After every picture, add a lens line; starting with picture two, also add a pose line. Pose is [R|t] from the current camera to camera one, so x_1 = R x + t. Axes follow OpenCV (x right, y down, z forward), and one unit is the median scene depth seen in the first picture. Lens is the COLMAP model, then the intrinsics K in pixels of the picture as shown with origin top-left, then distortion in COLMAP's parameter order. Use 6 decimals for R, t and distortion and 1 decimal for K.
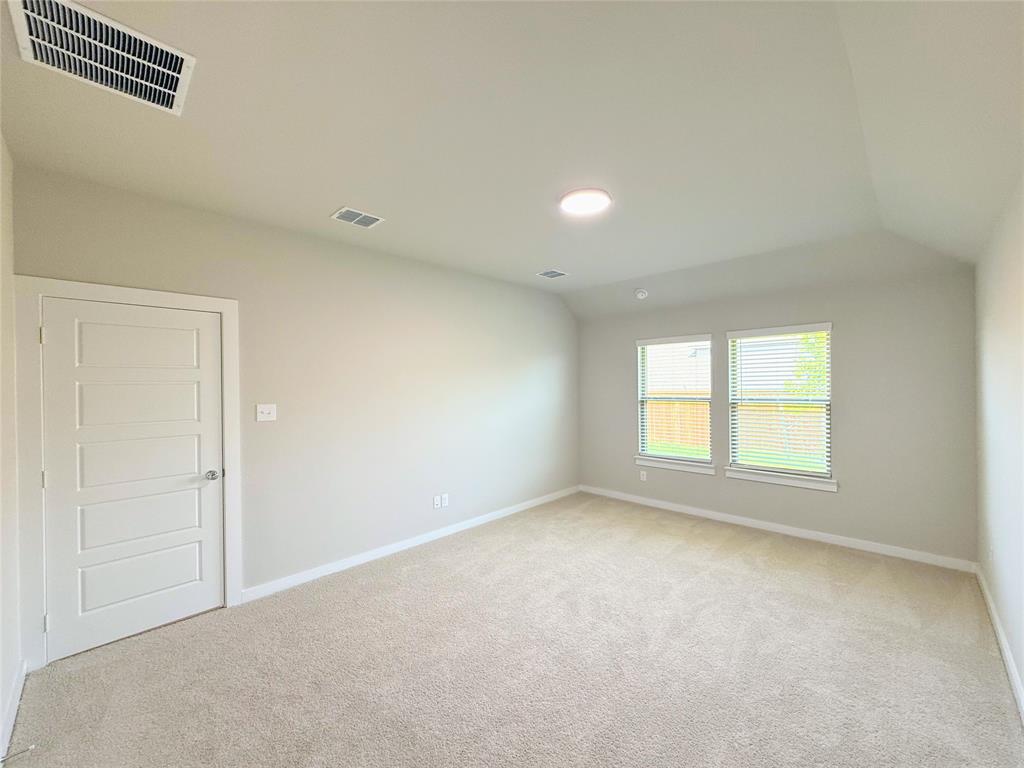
lens RADIAL K [[409.0, 0, 504.6], [0, 409.0, 391.0], [0, 0, 1]] dist [0.000719, -0.000253]
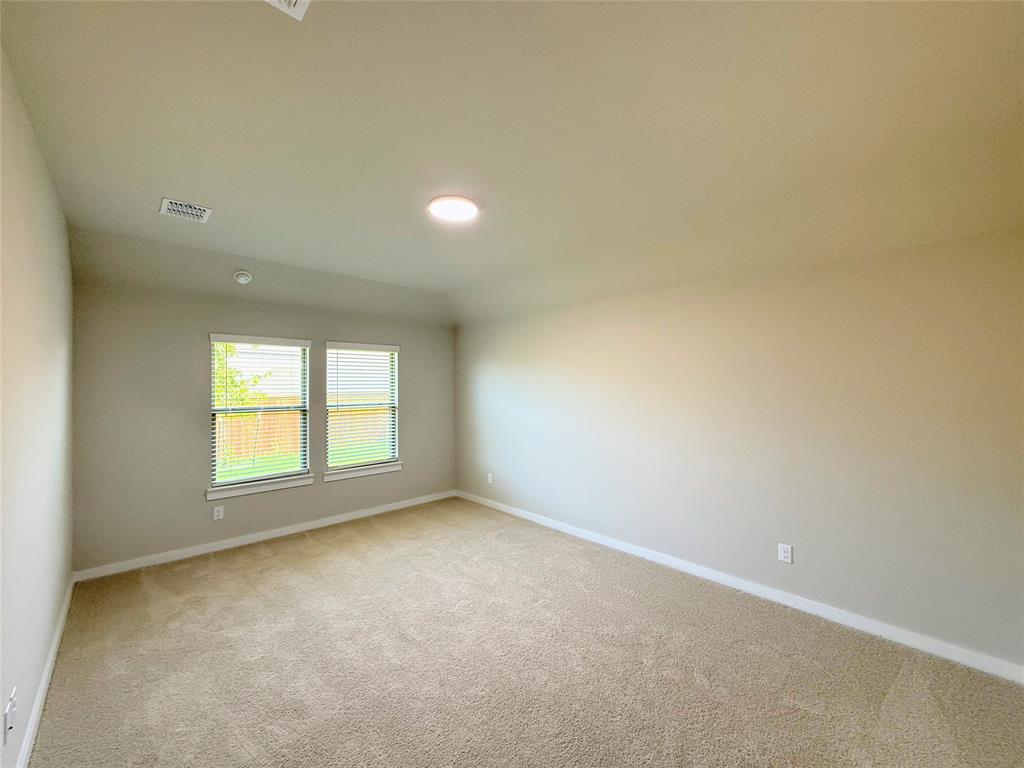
lens RADIAL K [[409.0, 0, 509.4], [0, 409.0, 377.4], [0, 0, 1]] dist [0.000719, -0.000253]
pose [[0.021264, 0.040746, 0.998943, -0.472627], [0.024179, 0.998856, -0.041258, 0.002139], [-0.999481, 0.025031, 0.020254, 0.502066]]
